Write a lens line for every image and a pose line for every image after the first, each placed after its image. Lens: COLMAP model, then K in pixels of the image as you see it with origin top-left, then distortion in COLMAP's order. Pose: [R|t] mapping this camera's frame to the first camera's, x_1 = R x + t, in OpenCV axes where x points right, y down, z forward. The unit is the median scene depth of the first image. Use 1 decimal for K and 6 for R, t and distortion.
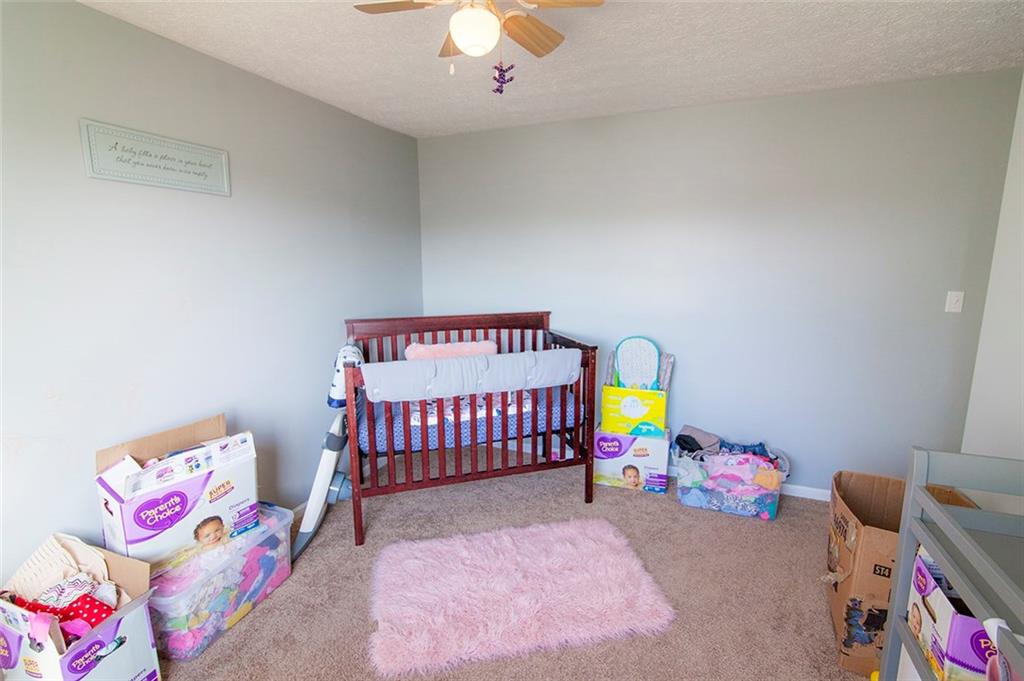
lens RADIAL K [[470.7, 0, 512.0], [0, 470.7, 340.5], [0, 0, 1]] dist [0.001243, 0.000020]
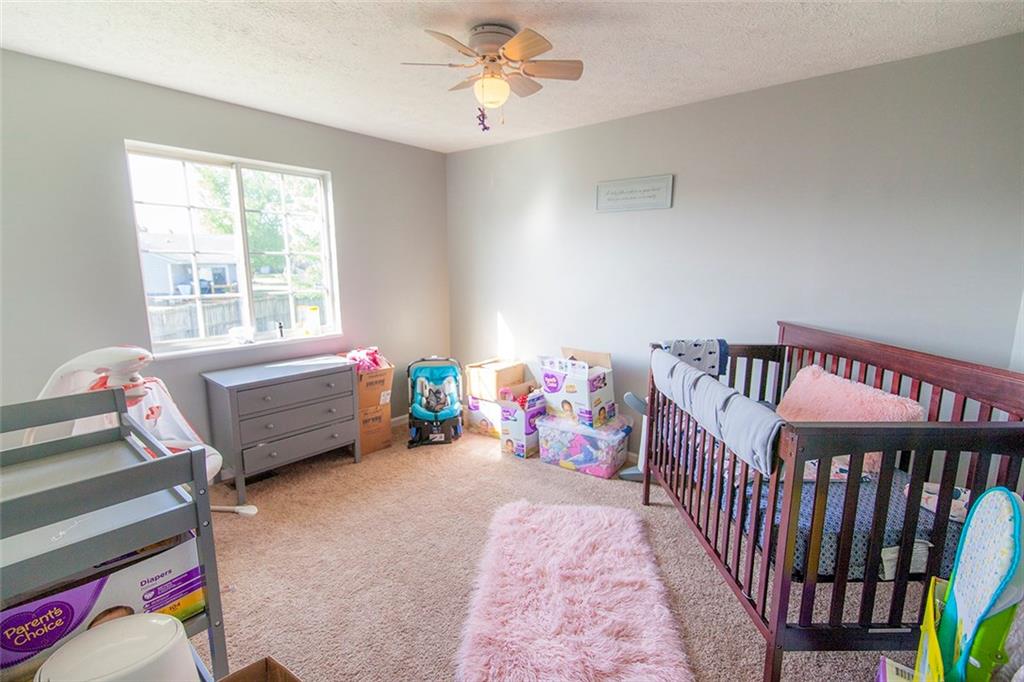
lens RADIAL K [[470.7, 0, 512.0], [0, 470.7, 341.0], [0, 0, 1]] dist [0.001243, 0.000020]
pose [[-0.316012, 0.164706, -0.934349, 0.955051], [-0.157450, 0.962055, 0.222842, -0.185546], [0.935599, 0.217534, -0.278088, 1.143633]]
